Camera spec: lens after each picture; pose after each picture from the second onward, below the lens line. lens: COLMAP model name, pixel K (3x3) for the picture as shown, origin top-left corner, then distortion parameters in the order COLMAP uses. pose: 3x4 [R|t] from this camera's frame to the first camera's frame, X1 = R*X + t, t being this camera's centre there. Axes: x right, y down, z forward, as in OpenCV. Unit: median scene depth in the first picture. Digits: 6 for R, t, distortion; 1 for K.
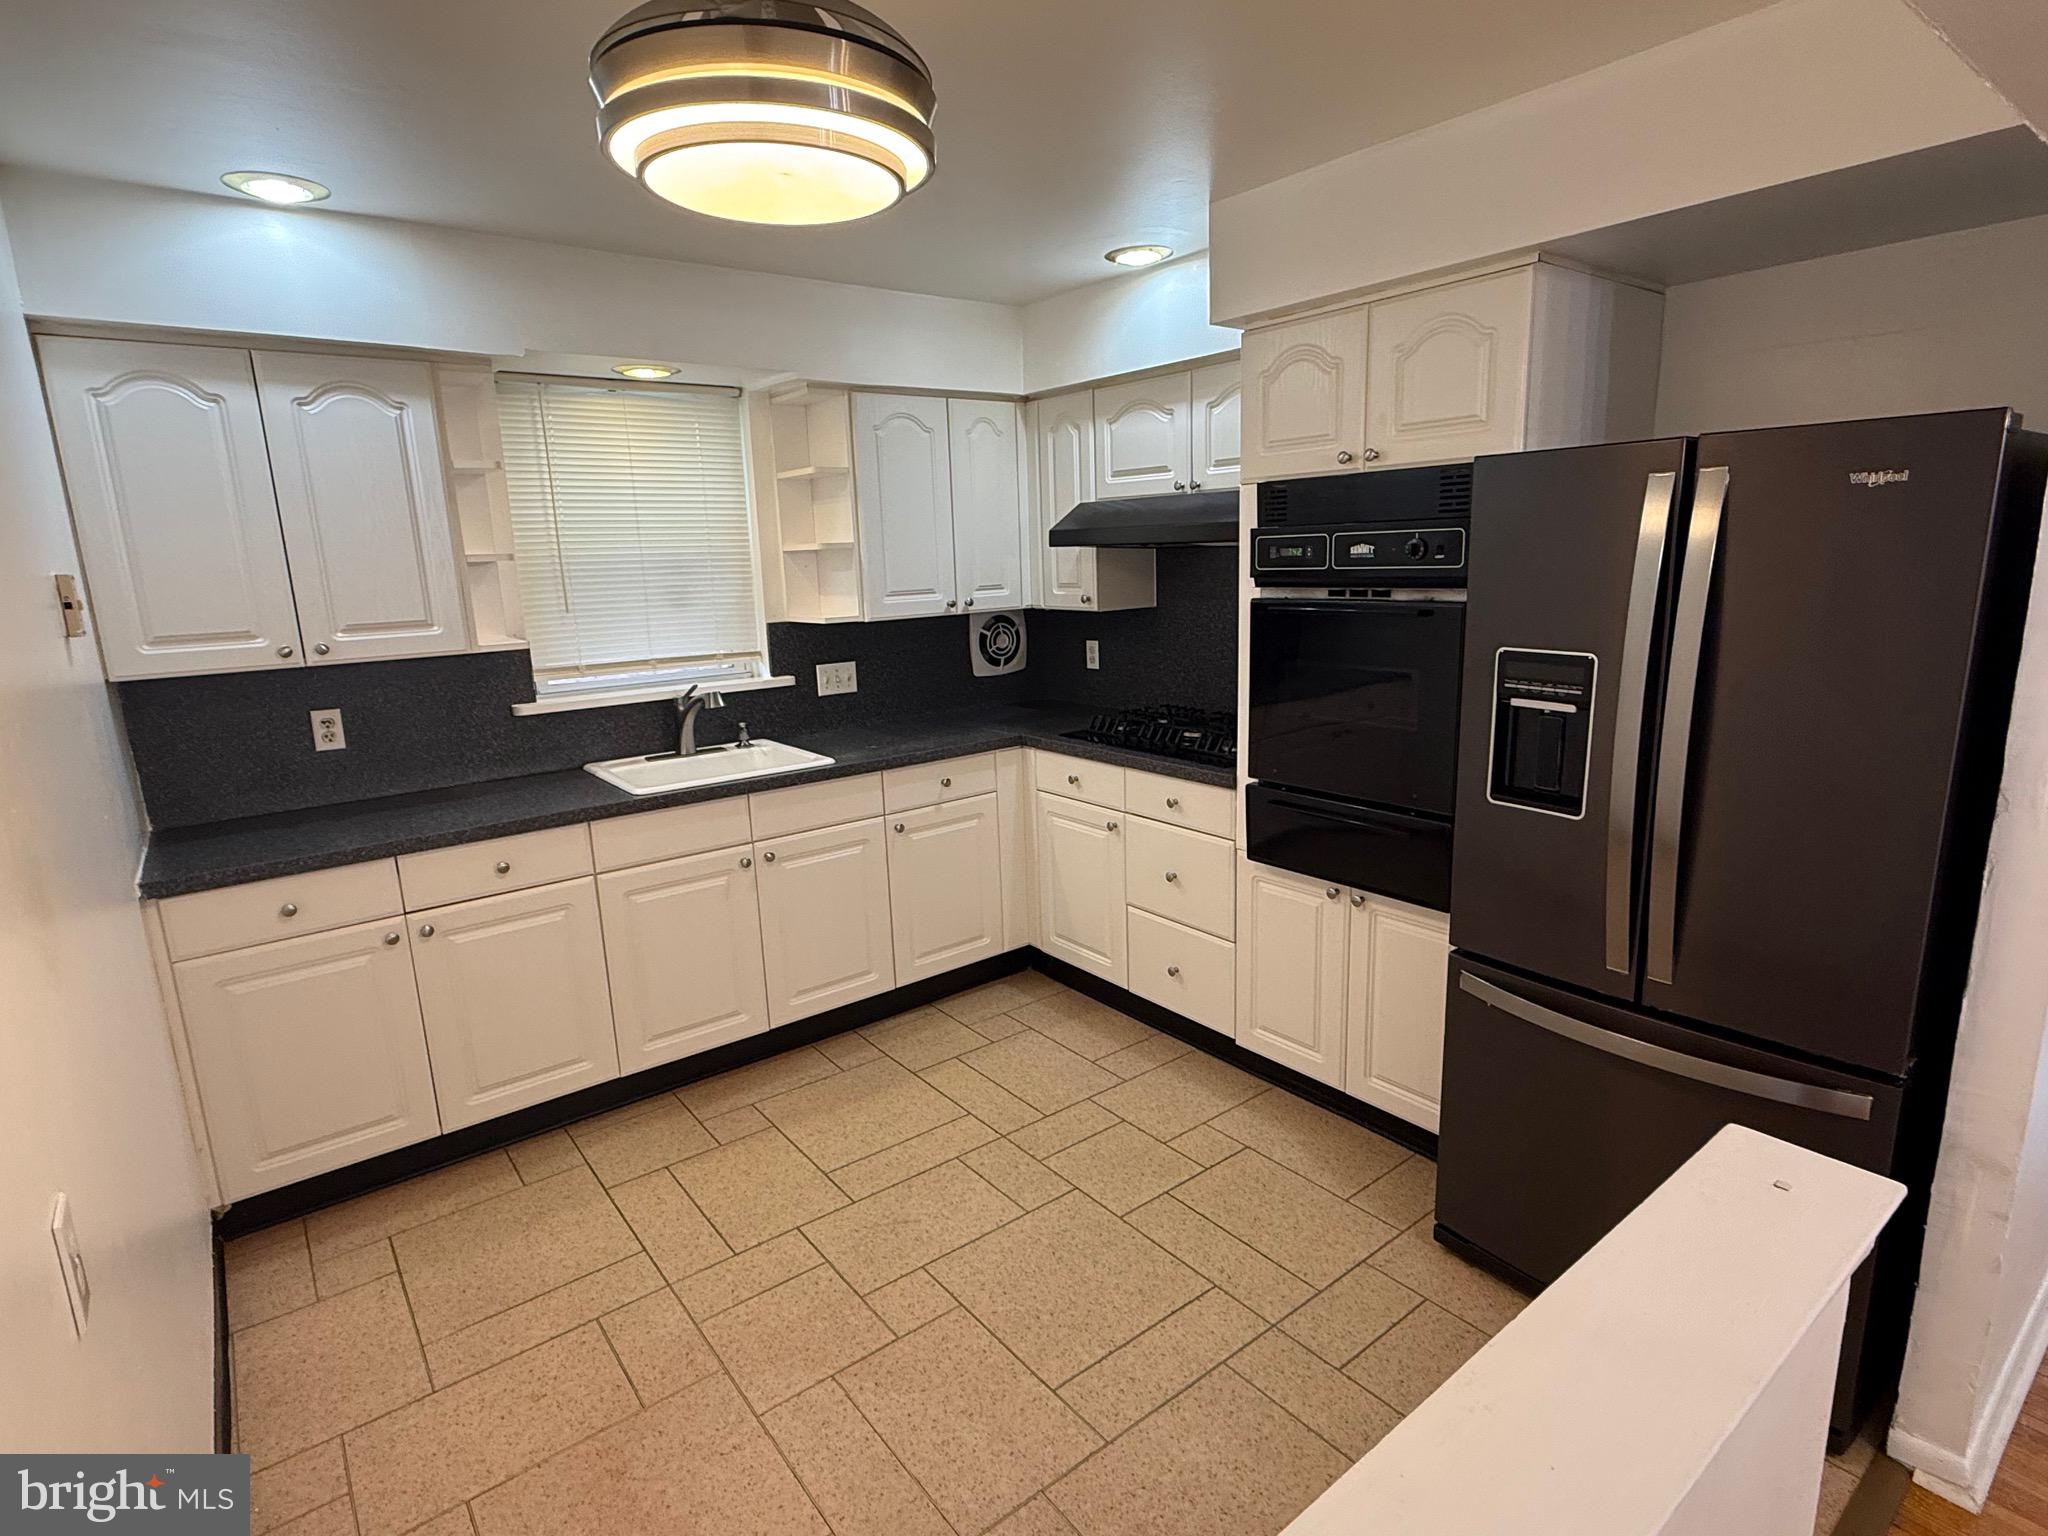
lens RADIAL K [[1038.7, 0, 1024.3], [0, 1038.7, 770.0], [0, 0, 1]] dist [0.006585, -0.002679]
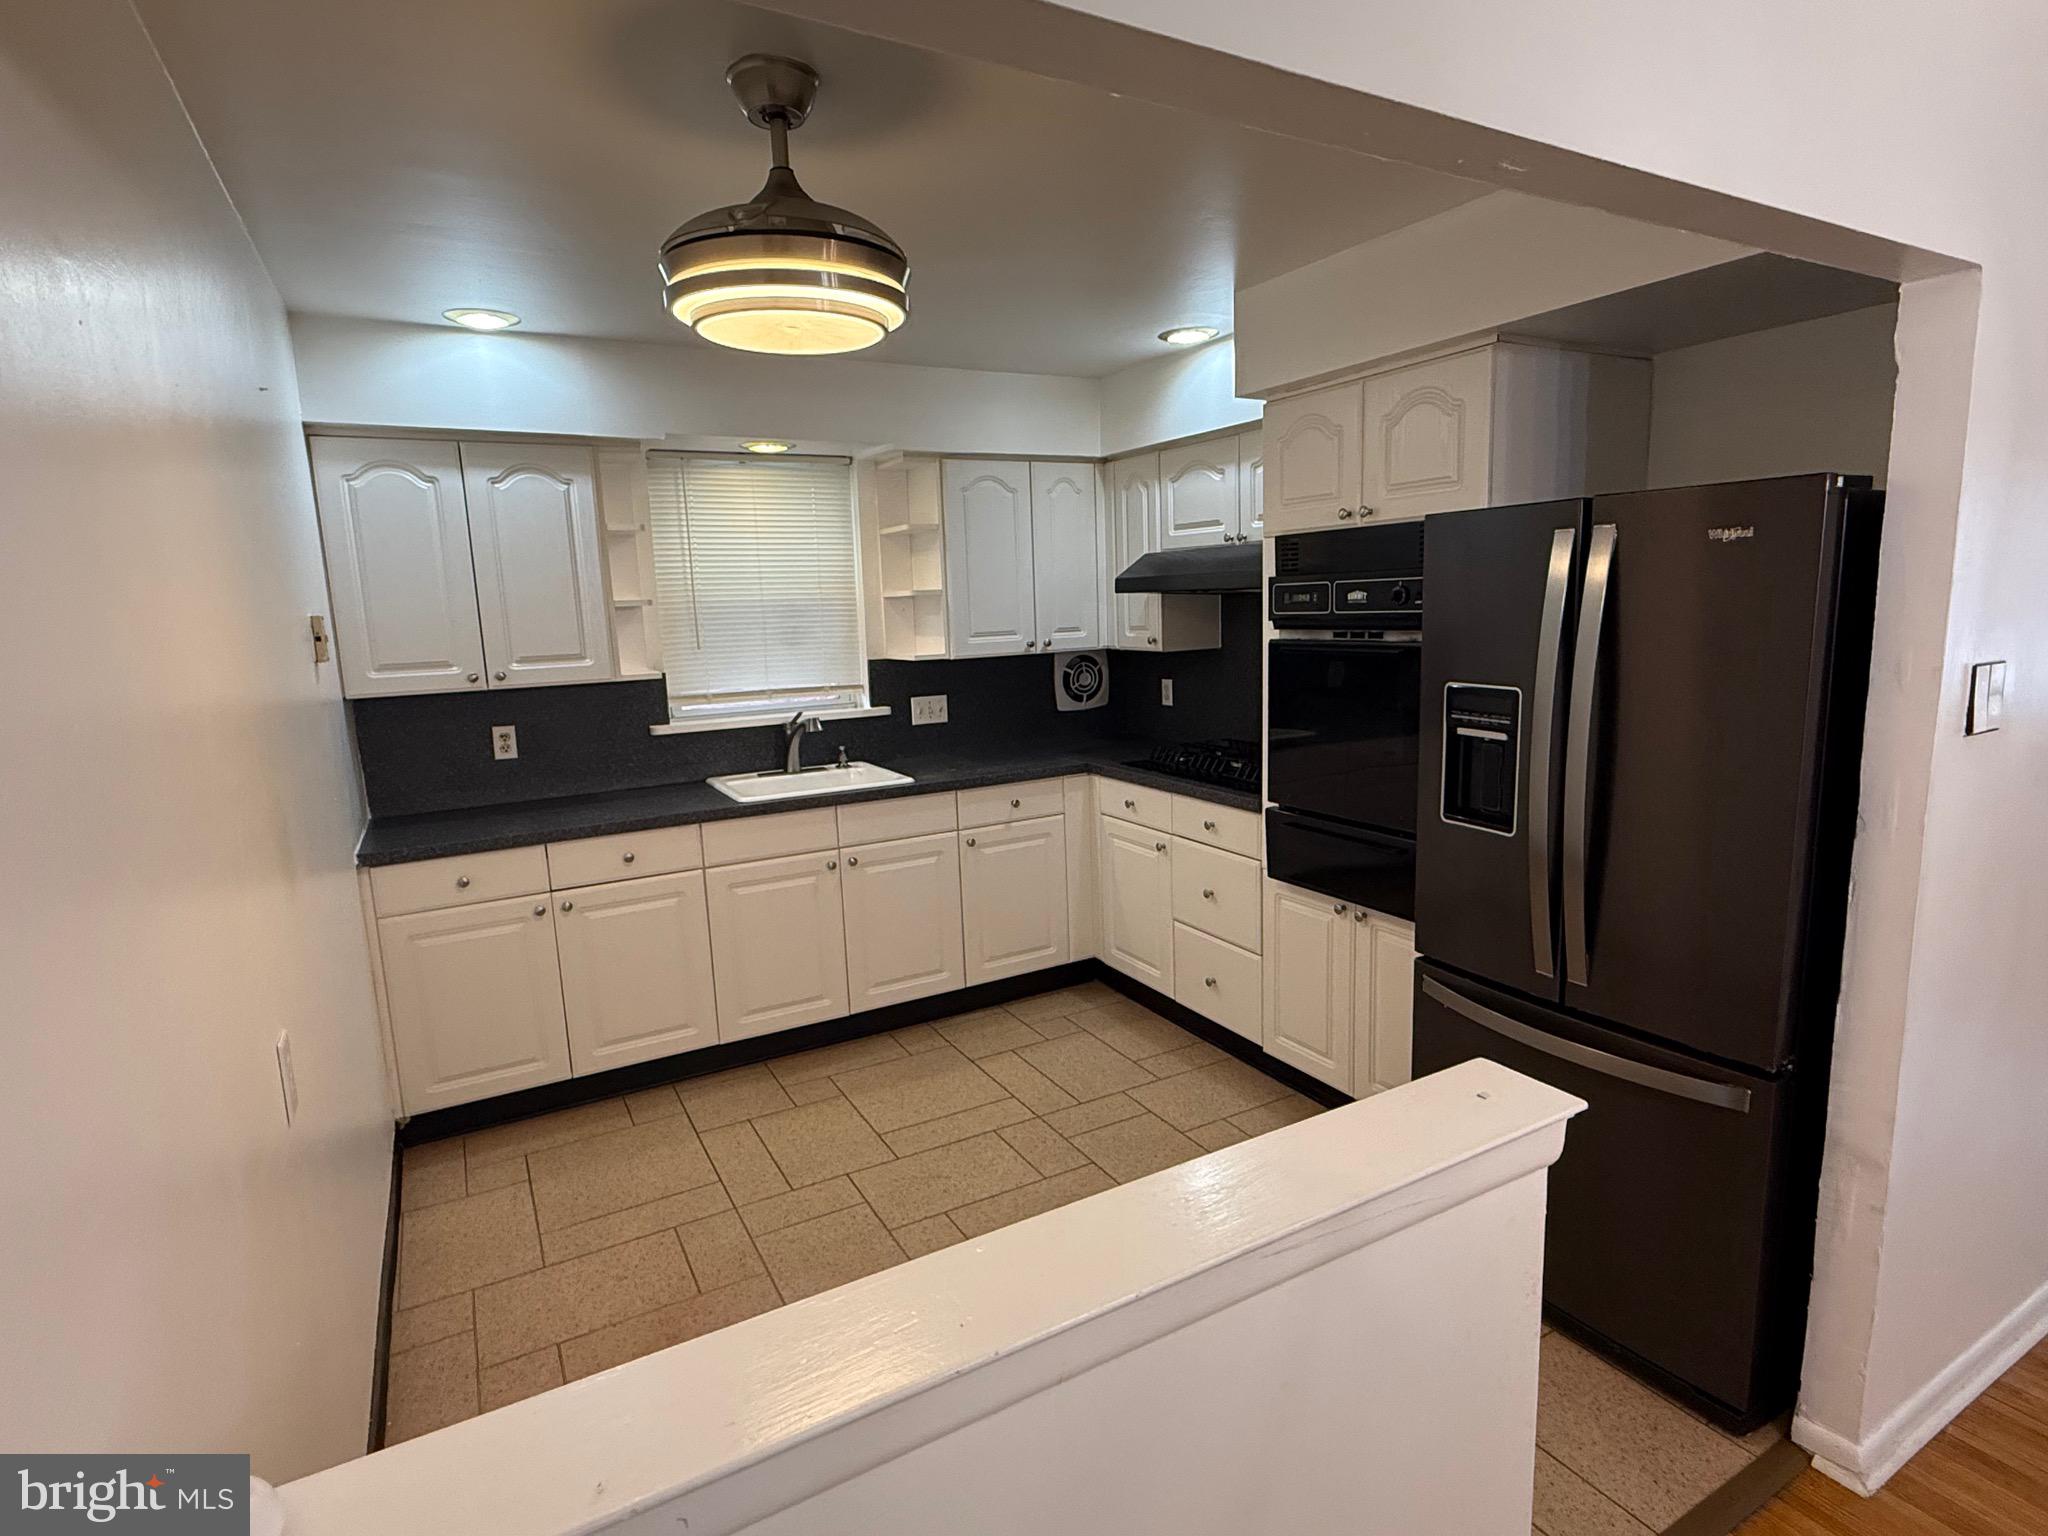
lens RADIAL K [[1038.7, 0, 1028.6], [0, 1038.7, 771.7], [0, 0, 1]] dist [0.006585, -0.002679]
pose [[0.988760, 0.023852, -0.147593, 0.143270], [-0.029761, 0.998836, -0.037960, 0.027971], [0.146516, 0.041926, 0.988319, -0.139046]]
